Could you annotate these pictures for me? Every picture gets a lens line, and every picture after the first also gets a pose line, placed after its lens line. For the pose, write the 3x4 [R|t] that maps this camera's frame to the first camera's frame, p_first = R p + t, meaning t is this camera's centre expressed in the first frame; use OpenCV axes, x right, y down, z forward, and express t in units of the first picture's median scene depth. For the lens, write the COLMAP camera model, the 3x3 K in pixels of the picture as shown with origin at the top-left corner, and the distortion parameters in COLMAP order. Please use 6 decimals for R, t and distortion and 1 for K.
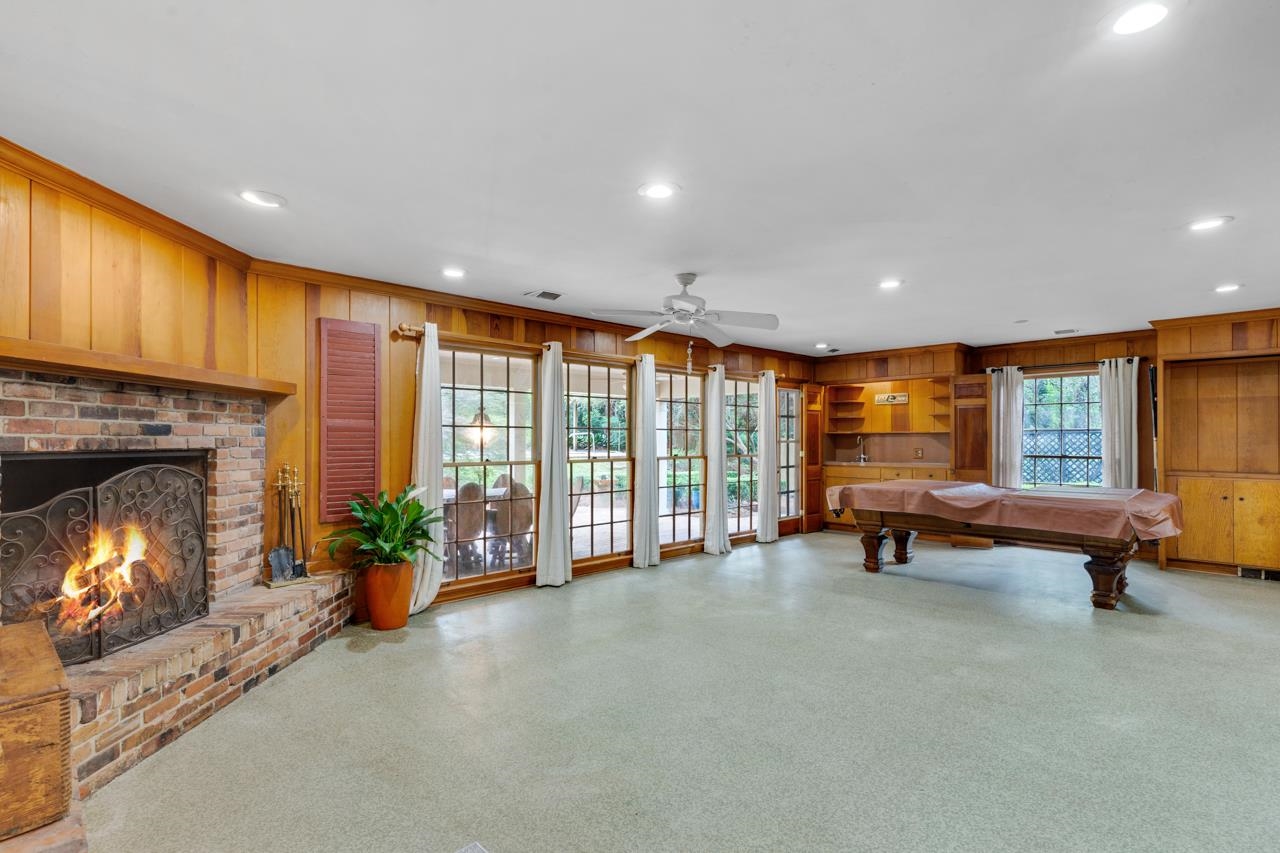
lens RADIAL K [[613.1, 0, 640.9], [0, 613.1, 435.3], [0, 0, 1]] dist [0.004013, 0.000279]
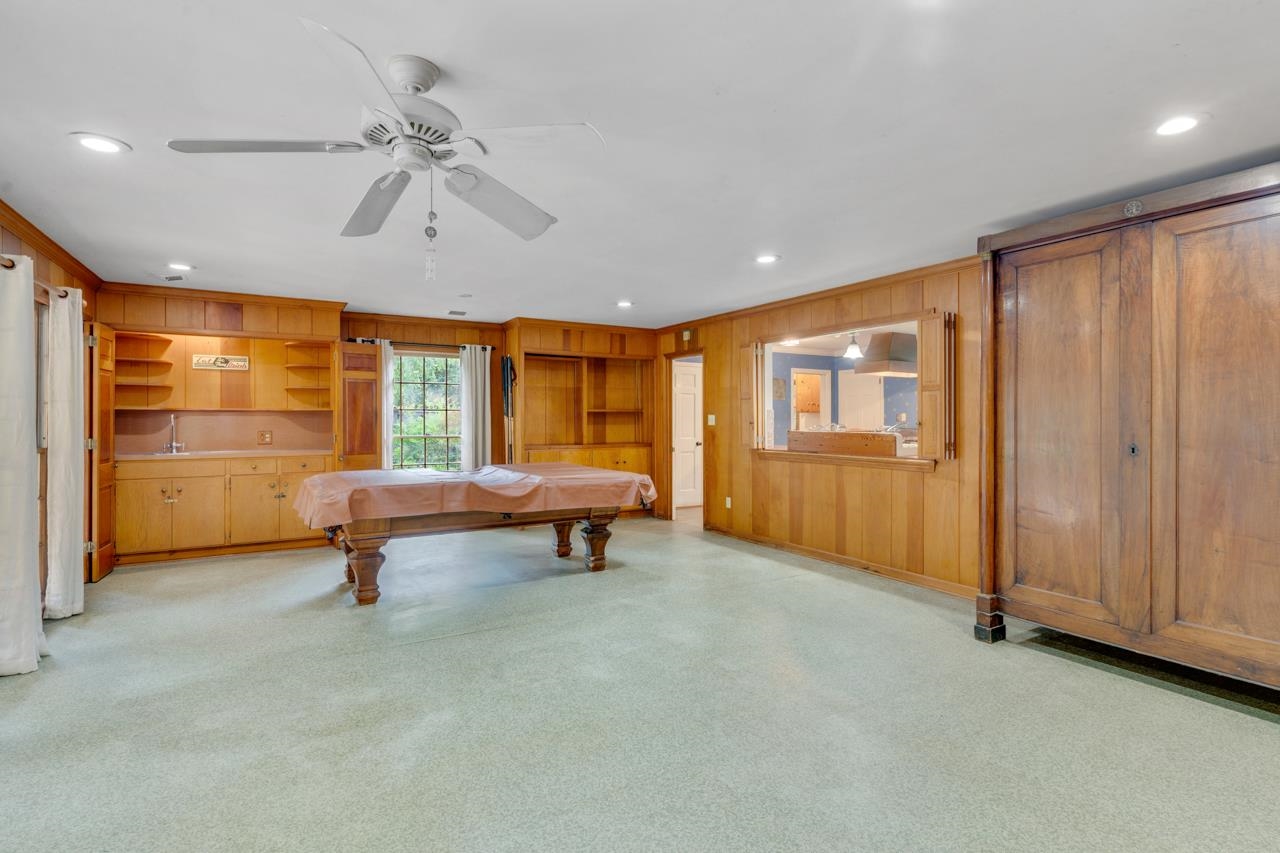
lens RADIAL K [[613.1, 0, 639.8], [0, 613.1, 416.0], [0, 0, 1]] dist [0.004013, 0.000279]
pose [[0.243966, 0.004743, 0.969772, -0.332588], [-0.007625, 0.999967, -0.002972, 0.003657], [-0.969754, -0.006669, 0.243994, 0.703204]]
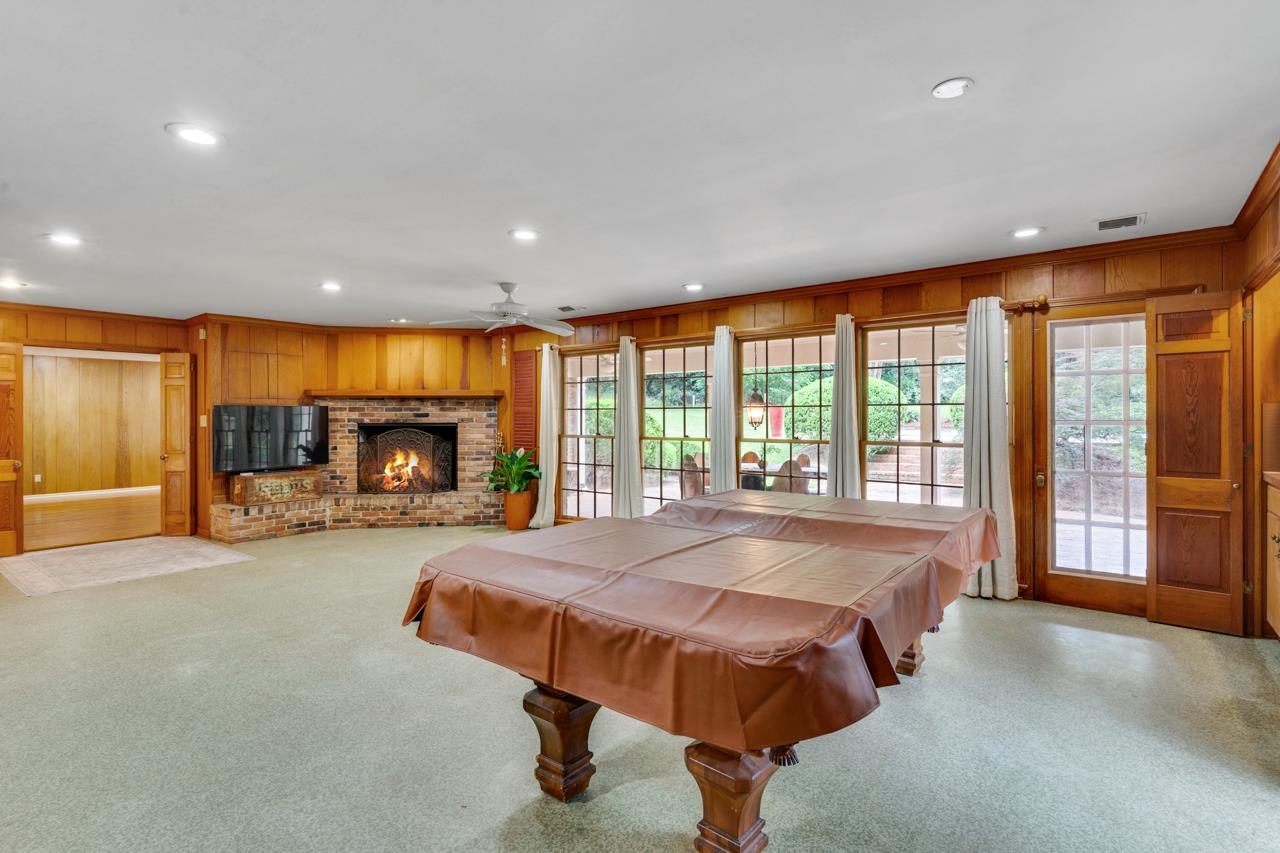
lens RADIAL K [[613.1, 0, 642.7], [0, 613.1, 423.4], [0, 0, 1]] dist [0.004013, 0.000279]
pose [[0.158445, 0.006117, -0.987349, 1.298080], [0.008202, 0.999938, 0.007511, 0.008944], [0.987334, -0.009288, 0.158385, 1.059486]]
